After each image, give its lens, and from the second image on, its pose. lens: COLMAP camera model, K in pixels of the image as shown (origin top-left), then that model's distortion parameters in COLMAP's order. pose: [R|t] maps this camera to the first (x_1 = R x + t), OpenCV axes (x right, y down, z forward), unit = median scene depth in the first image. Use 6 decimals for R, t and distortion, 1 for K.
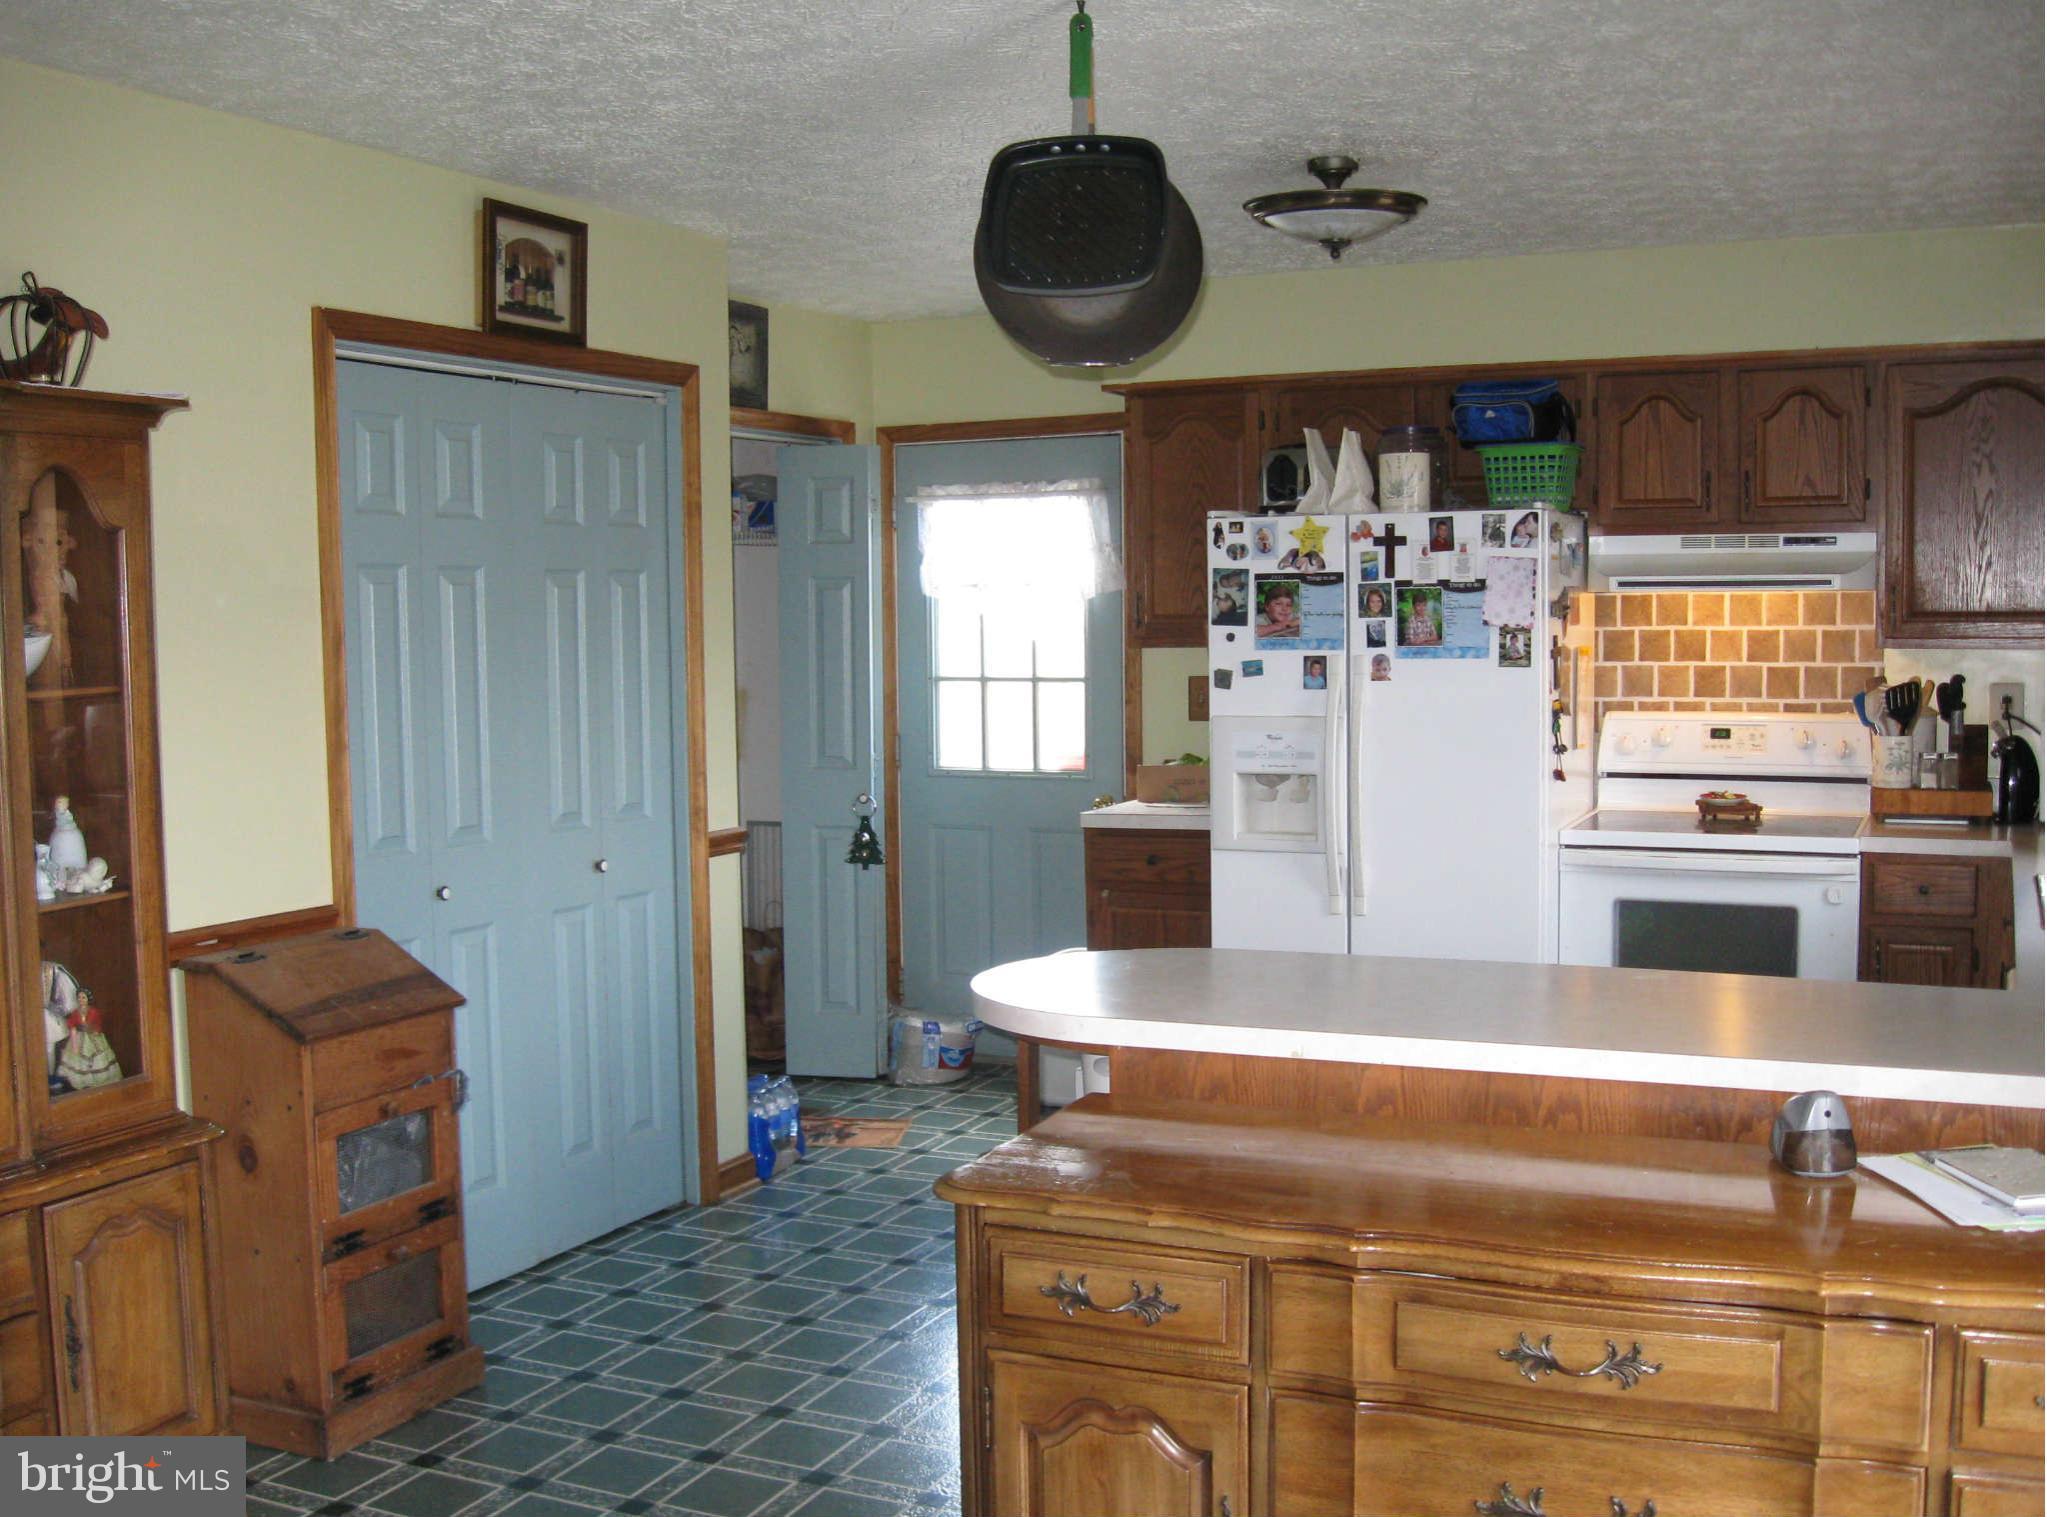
lens RADIAL K [[2104.9, 0, 1050.2], [0, 2104.9, 845.1], [0, 0, 1]] dist [-0.147555, 0.084504]
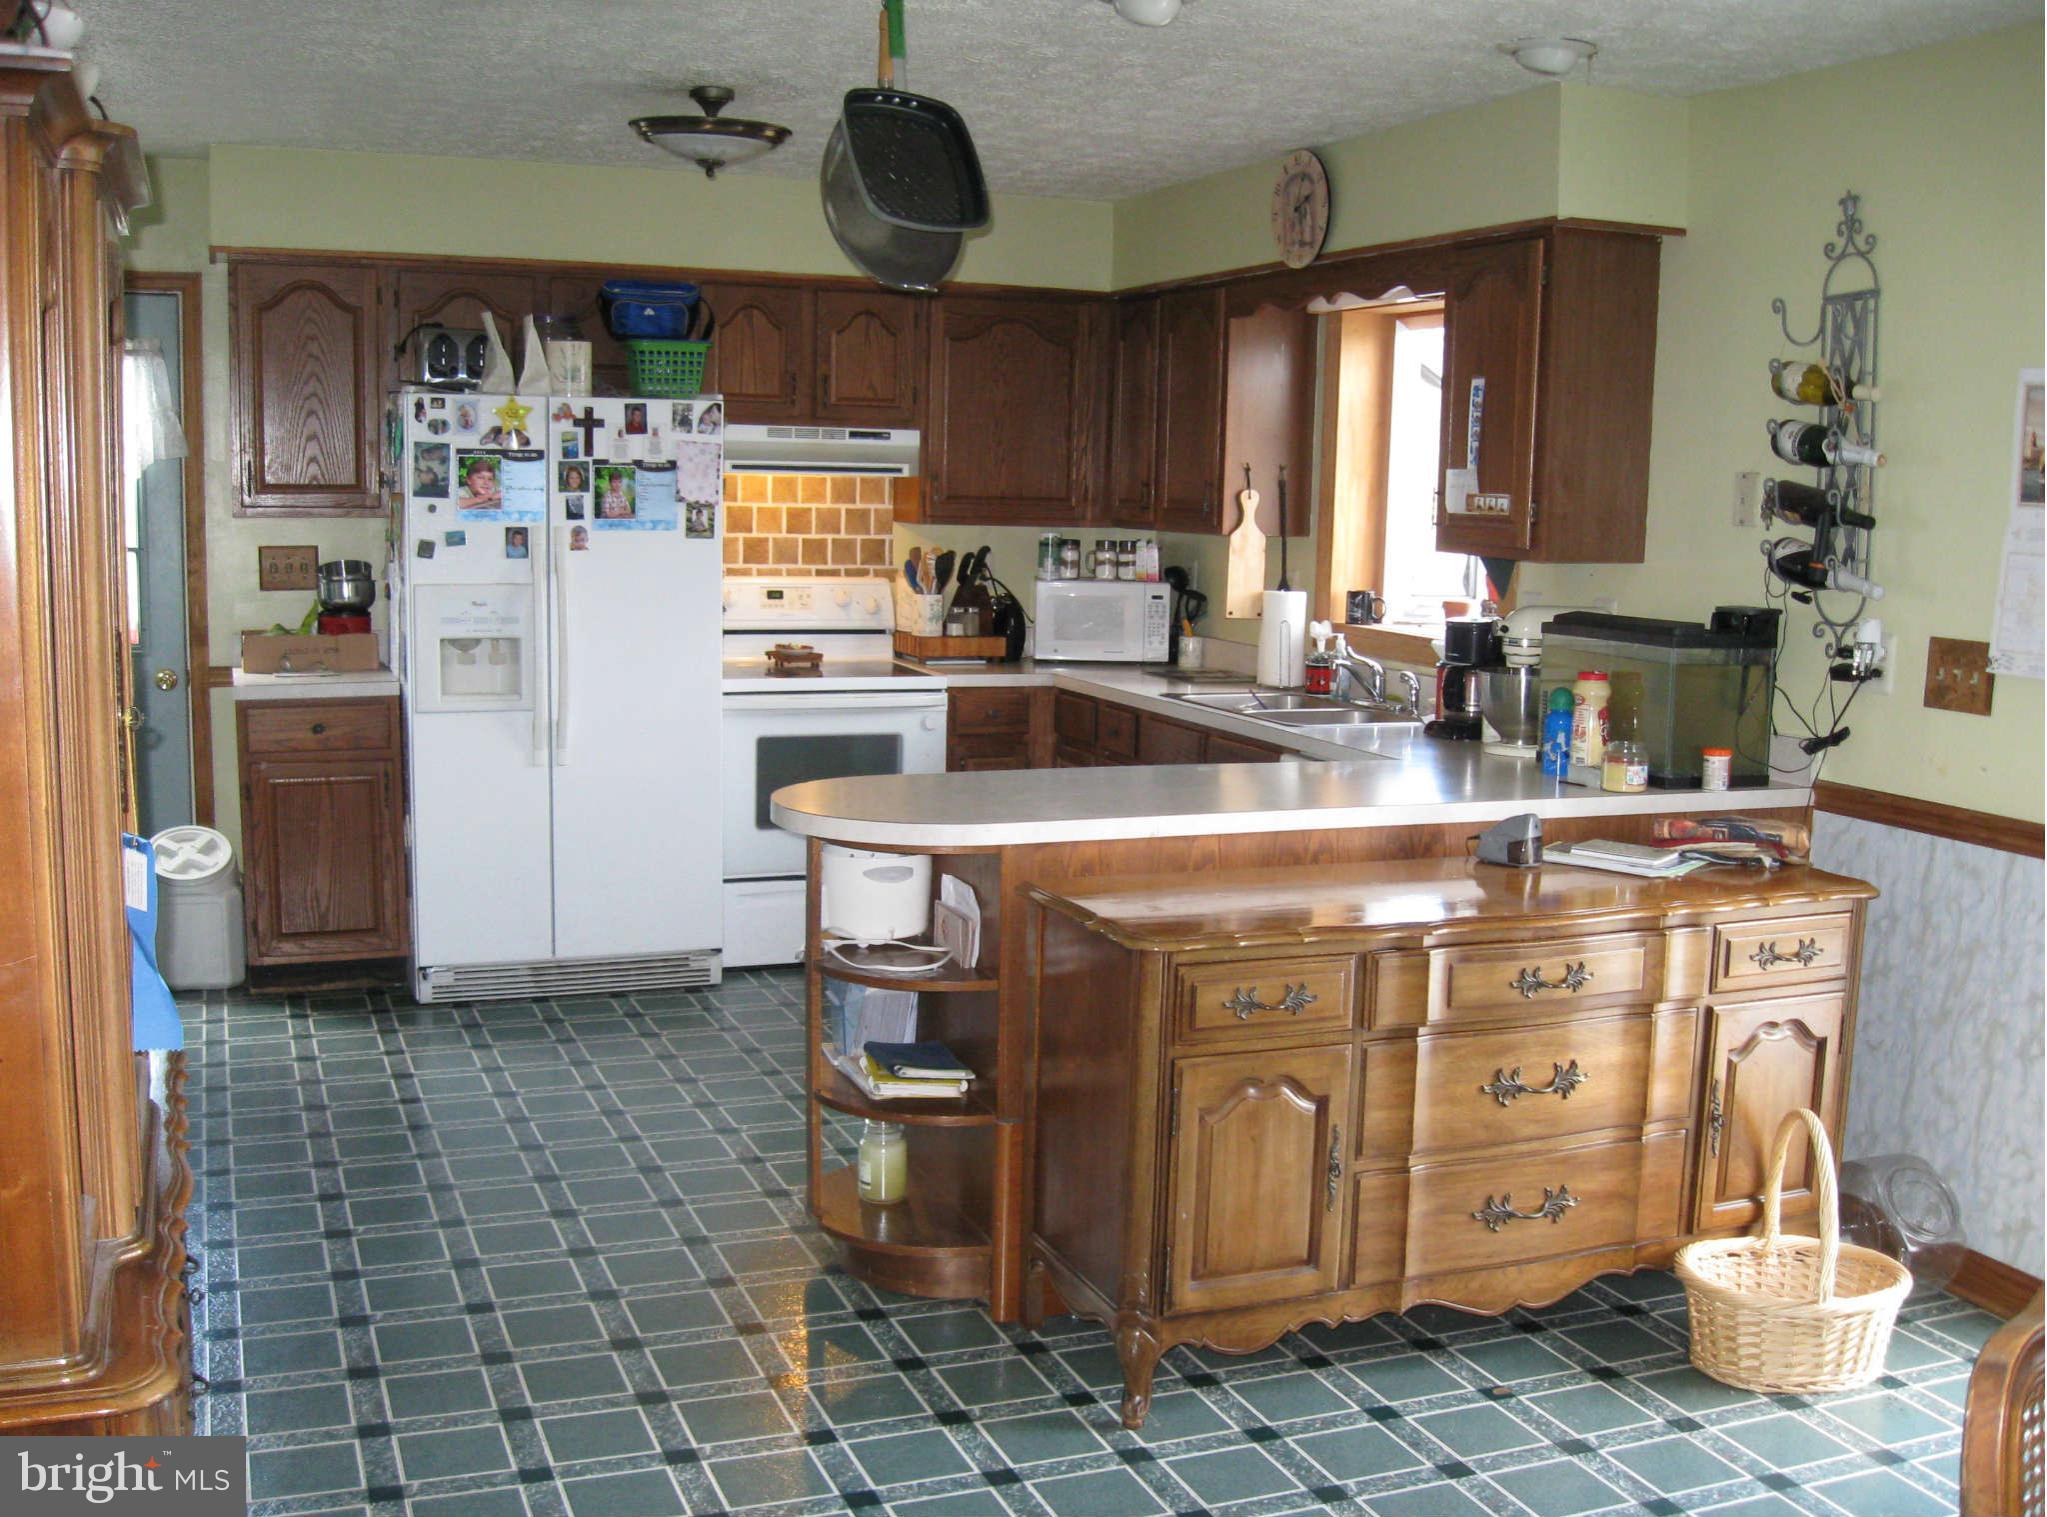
lens RADIAL K [[2104.9, 0, 1050.2], [0, 2104.9, 845.1], [0, 0, 1]] dist [-0.147555, 0.084504]
pose [[0.684765, -0.091839, 0.722954, -0.473552], [0.045968, 0.995495, 0.082921, -0.003739], [-0.727313, -0.023549, 0.685902, 0.066979]]
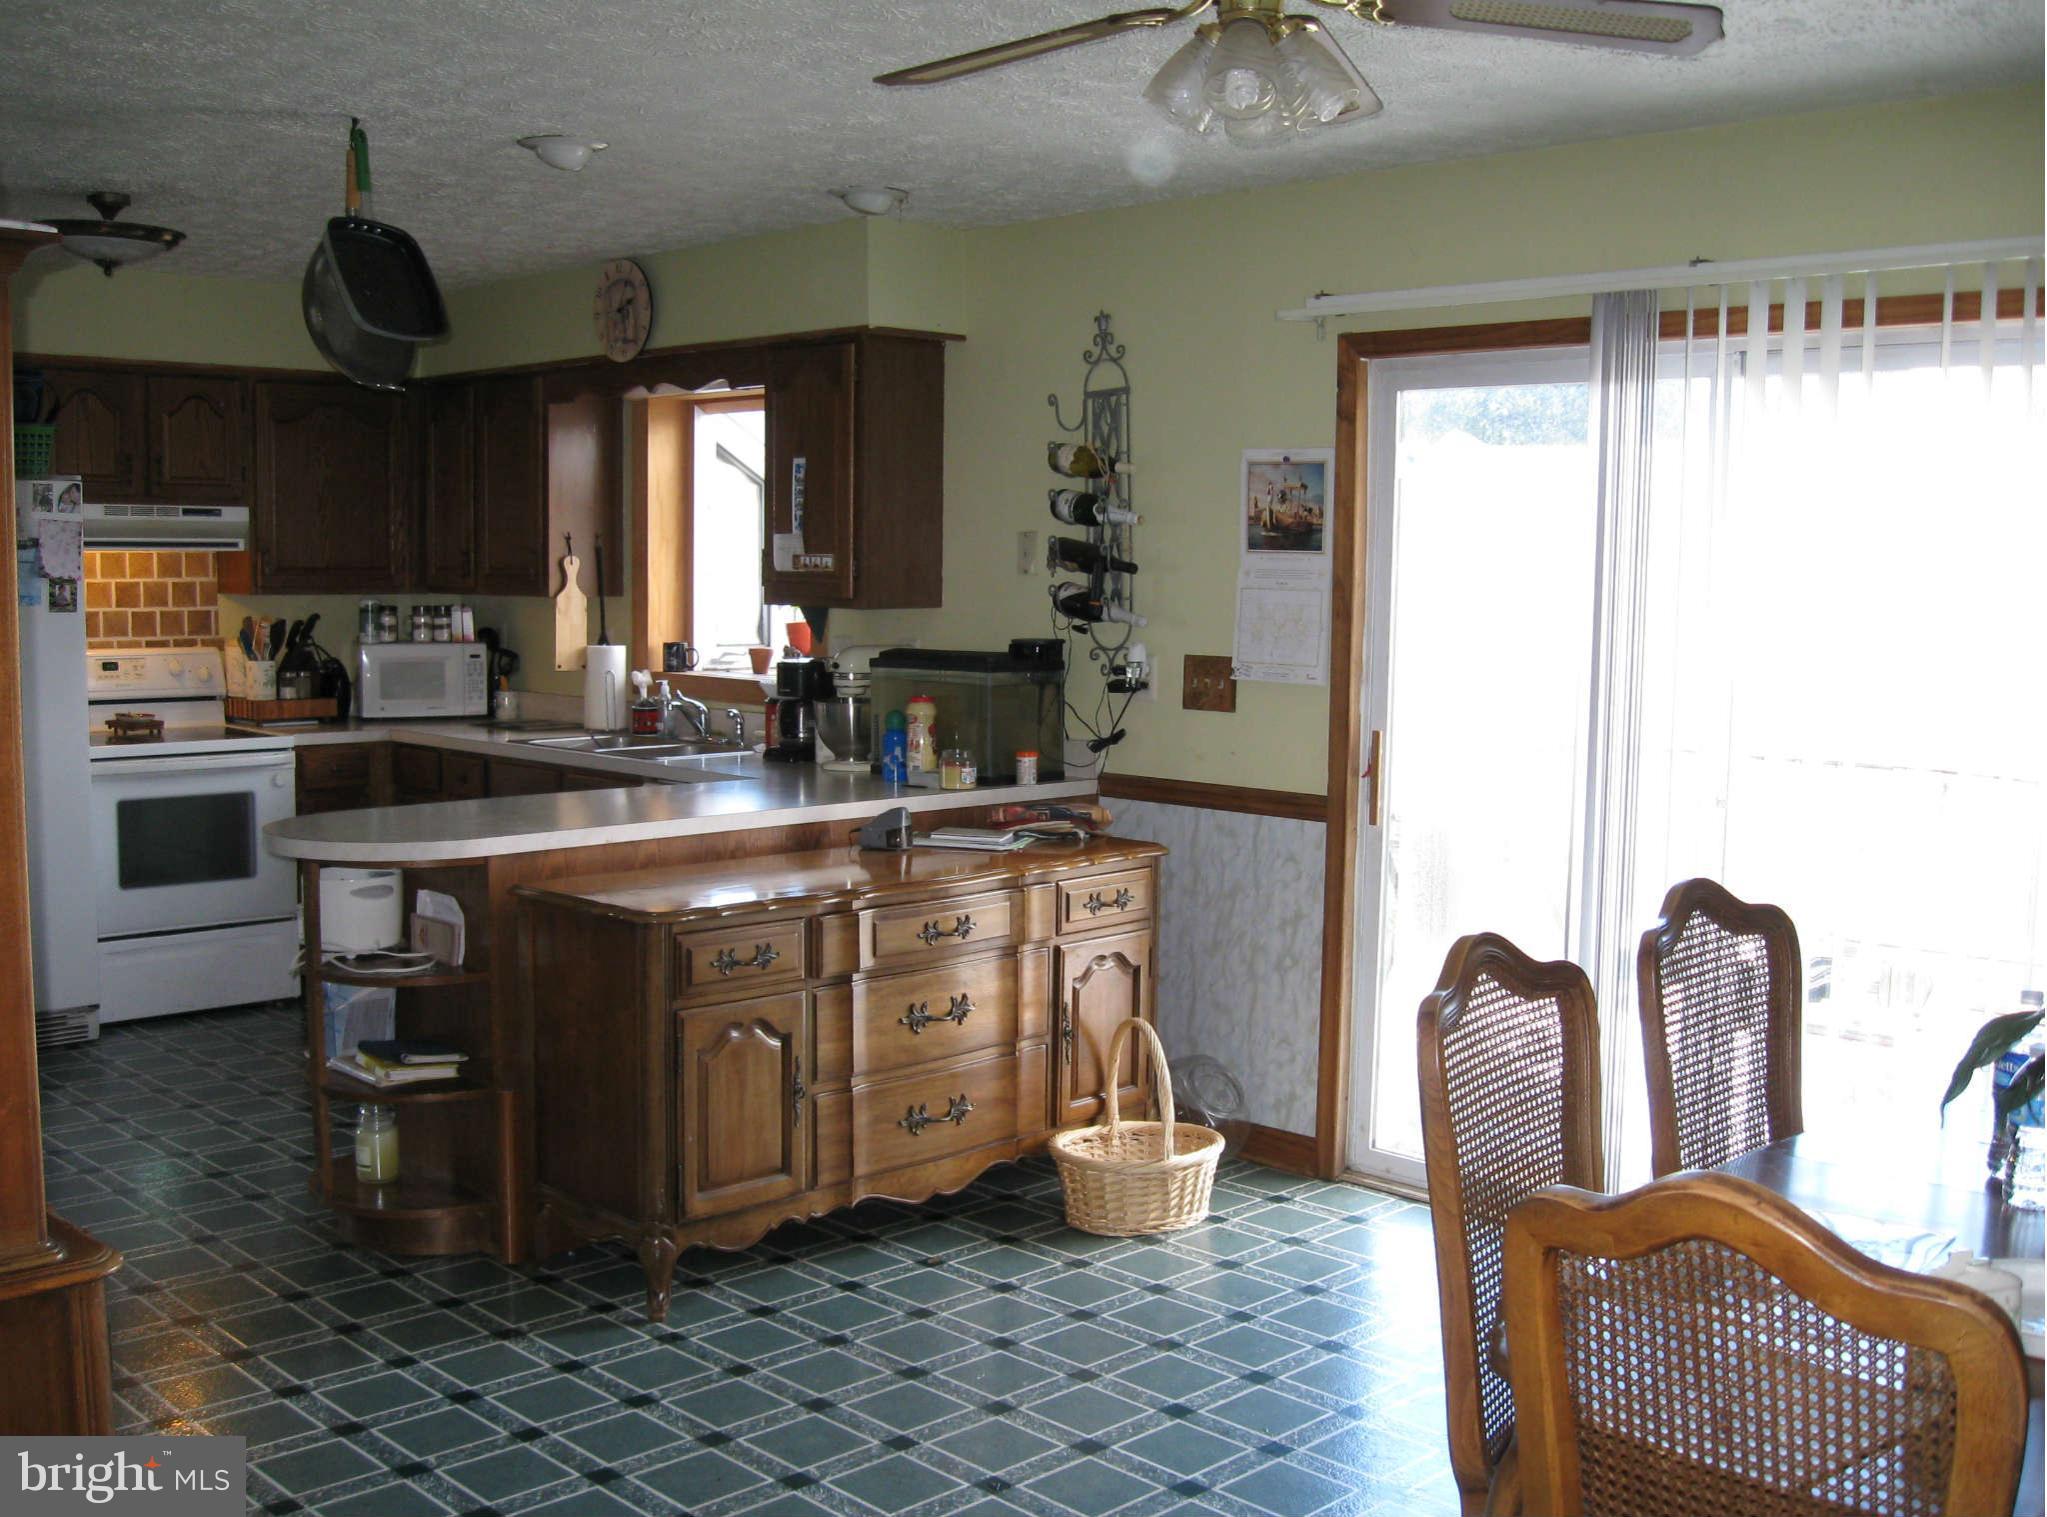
lens RADIAL K [[2104.9, 0, 1050.2], [0, 2104.9, 845.1], [0, 0, 1]] dist [-0.147555, 0.084504]
pose [[0.343612, -0.103825, 0.933355, -0.665403], [0.084722, 0.993244, 0.079297, 0.002595], [-0.935282, 0.051829, 0.350086, 0.064651]]
